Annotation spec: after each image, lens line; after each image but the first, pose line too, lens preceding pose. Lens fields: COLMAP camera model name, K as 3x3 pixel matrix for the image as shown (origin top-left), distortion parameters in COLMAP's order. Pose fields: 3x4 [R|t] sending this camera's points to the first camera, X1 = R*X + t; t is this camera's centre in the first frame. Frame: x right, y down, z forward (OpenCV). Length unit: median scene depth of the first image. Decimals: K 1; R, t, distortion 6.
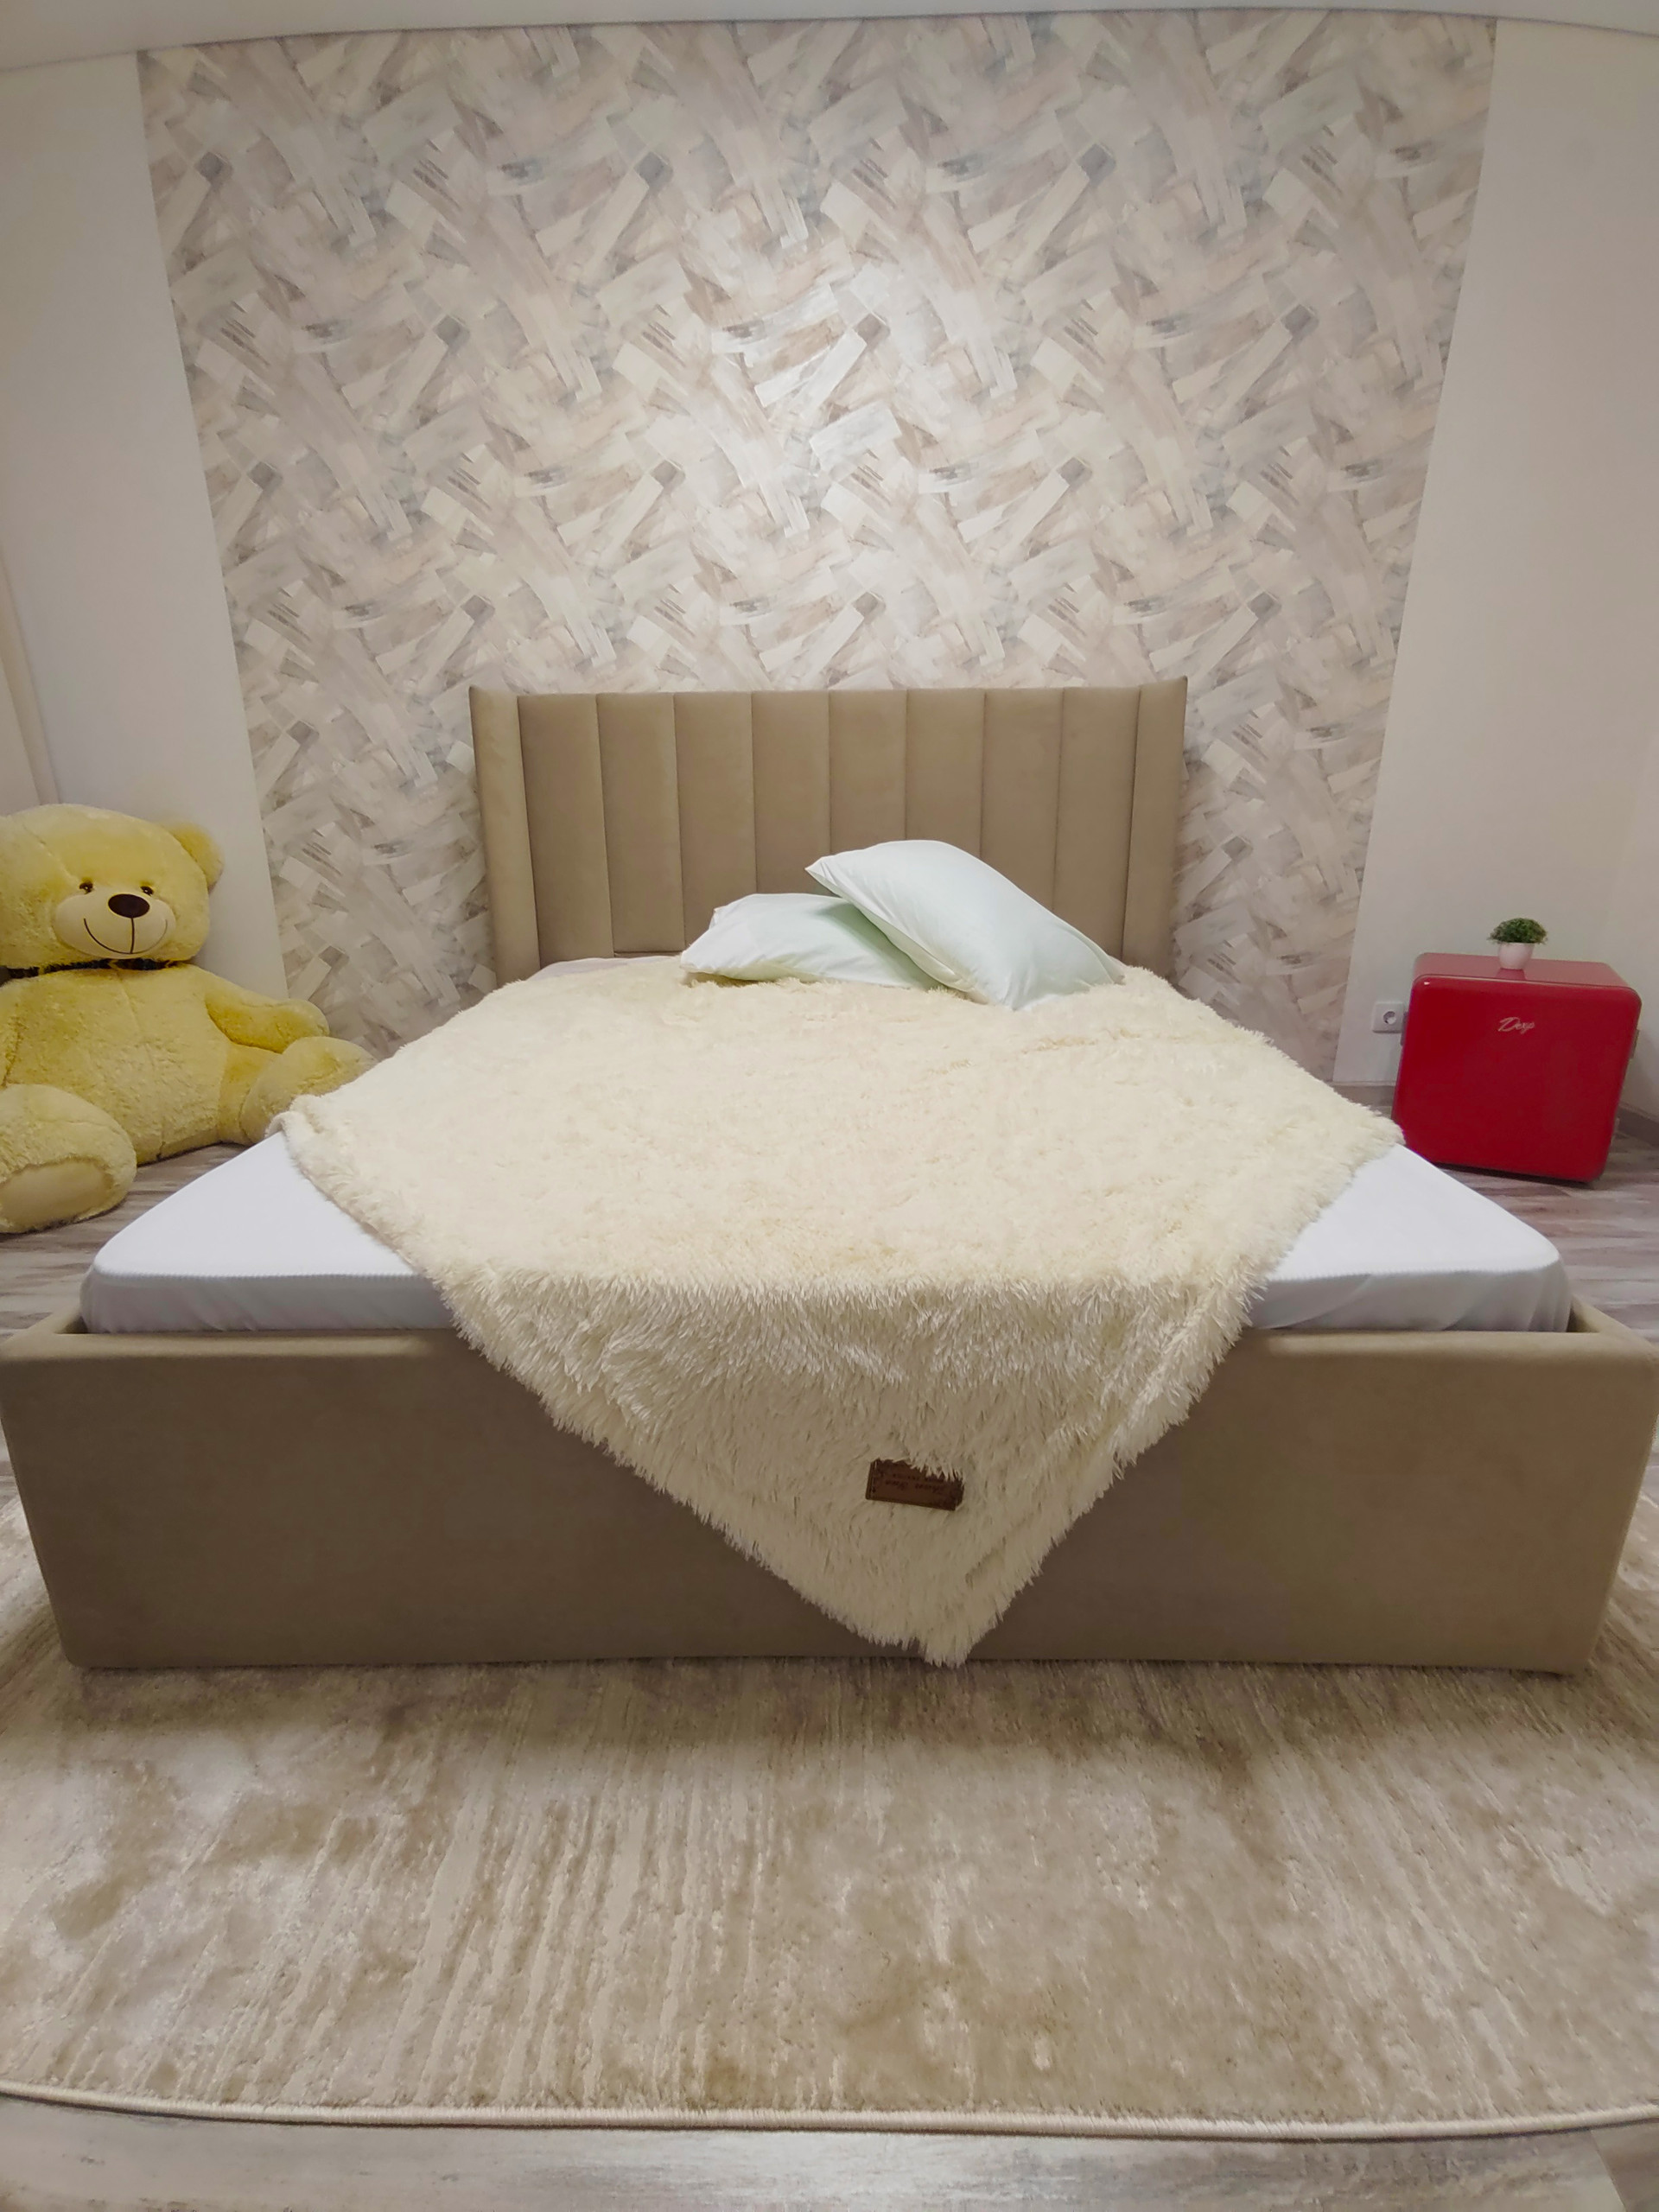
lens RADIAL K [[990.0, 0, 828.0], [0, 990.0, 1103.1], [0, 0, 1]] dist [-0.014263, 0.000889]
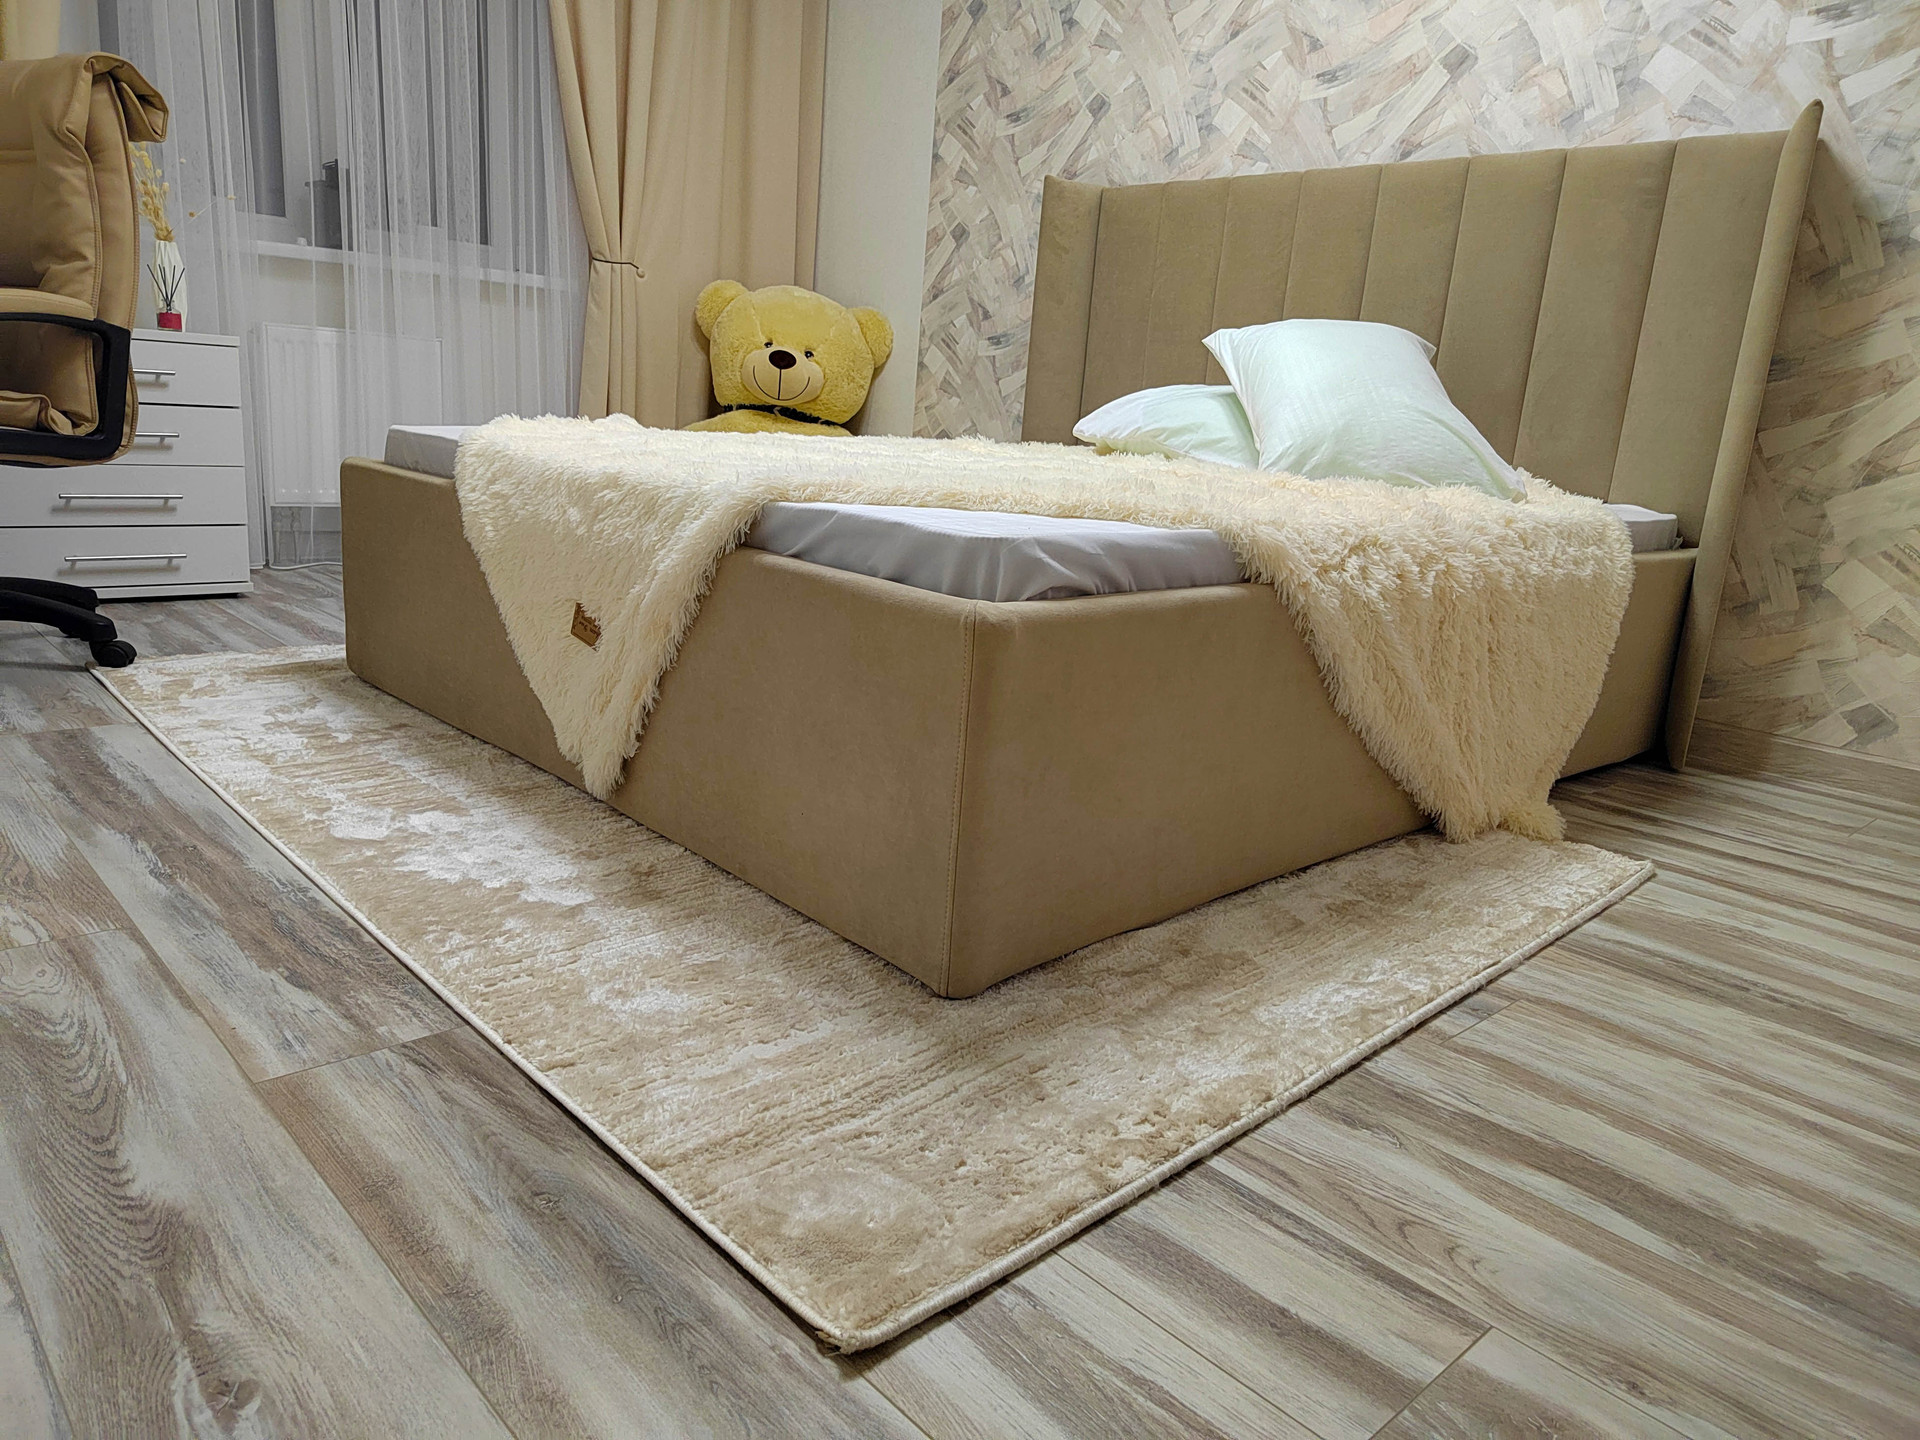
lens RADIAL K [[1289.7, 0, 954.4], [0, 1289.7, 726.1], [0, 0, 1]] dist [0.023659, -0.010132]
pose [[0.695925, 0.236387, -0.678093, 0.613203], [-0.290962, 0.956105, 0.034690, 0.113490], [0.656529, 0.173158, 0.734157, 0.019373]]
